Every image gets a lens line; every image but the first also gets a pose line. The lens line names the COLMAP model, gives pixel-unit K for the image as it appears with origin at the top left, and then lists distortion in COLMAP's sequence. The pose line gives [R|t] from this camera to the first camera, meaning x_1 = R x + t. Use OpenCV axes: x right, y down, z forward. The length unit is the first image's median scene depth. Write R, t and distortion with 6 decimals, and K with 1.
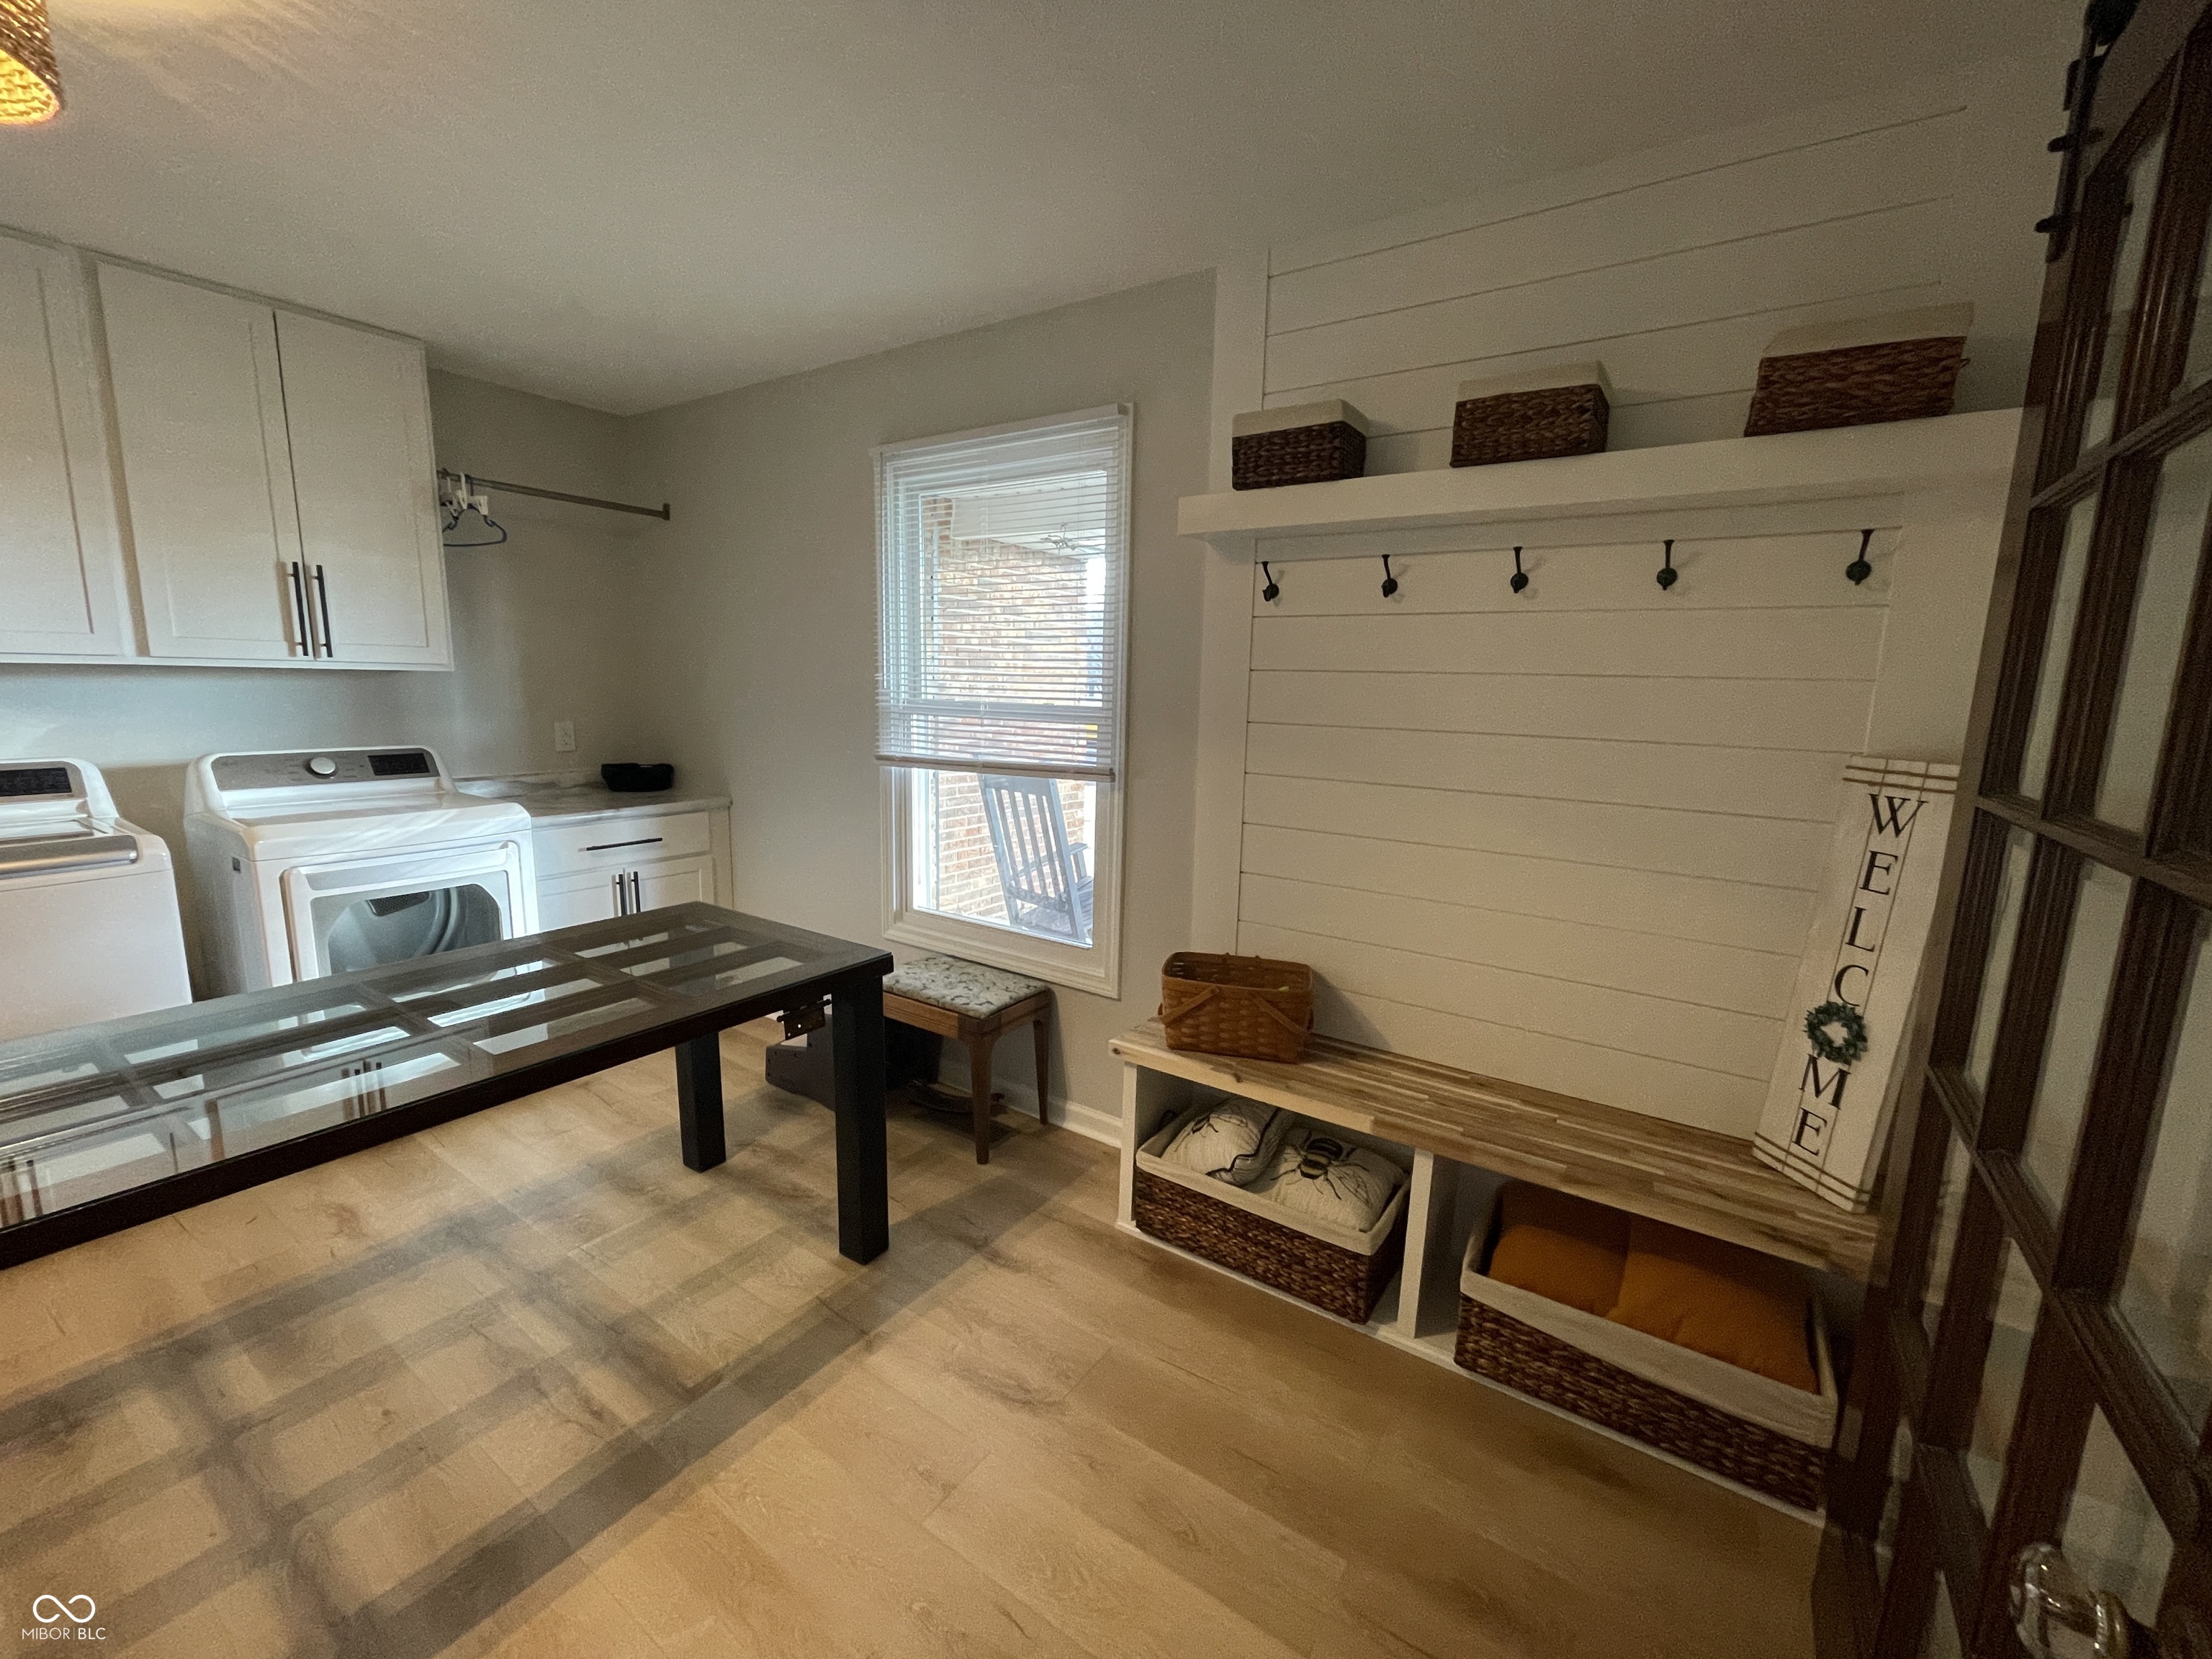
lens RADIAL K [[898.2, 0, 1111.5], [0, 898.2, 828.5], [0, 0, 1]] dist [-0.003731, 0.000220]
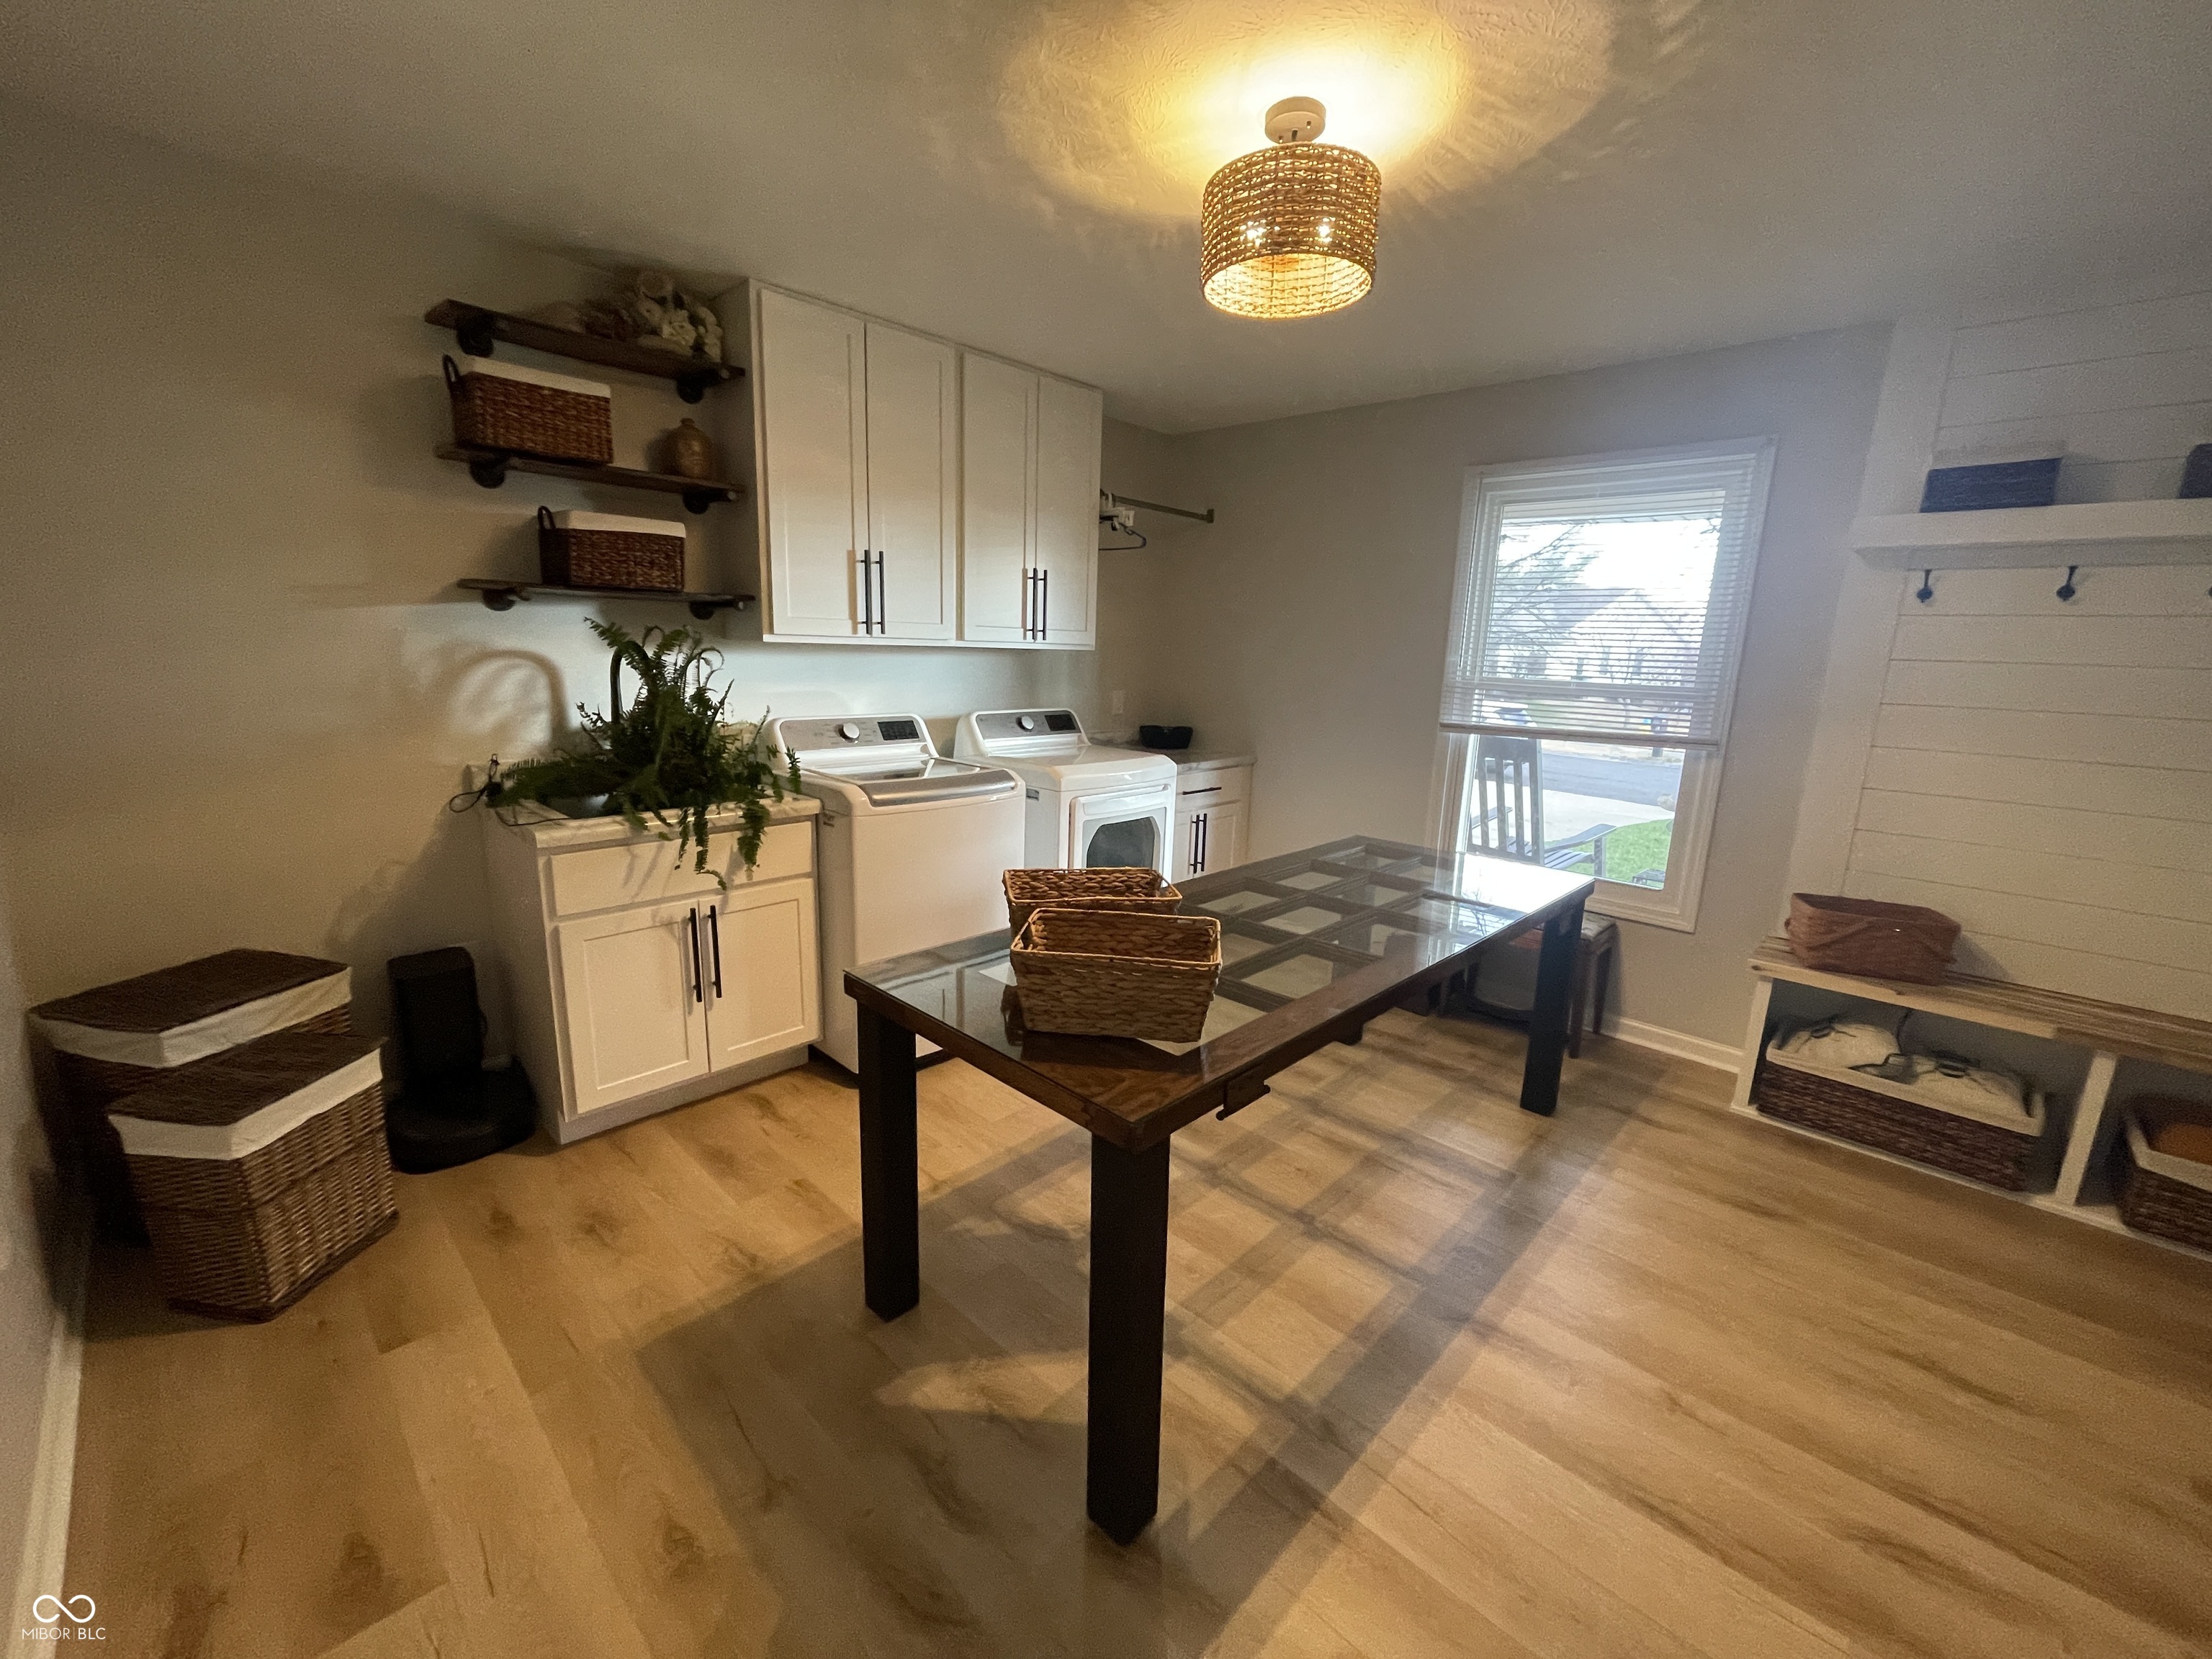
lens RADIAL K [[898.2, 0, 1113.5], [0, 898.2, 828.0], [0, 0, 1]] dist [-0.003731, 0.000220]
pose [[0.984723, 0.041470, -0.169117, -0.644004], [-0.035868, 0.998706, 0.036048, 0.041118], [0.170393, -0.029432, 0.984937, -0.351878]]
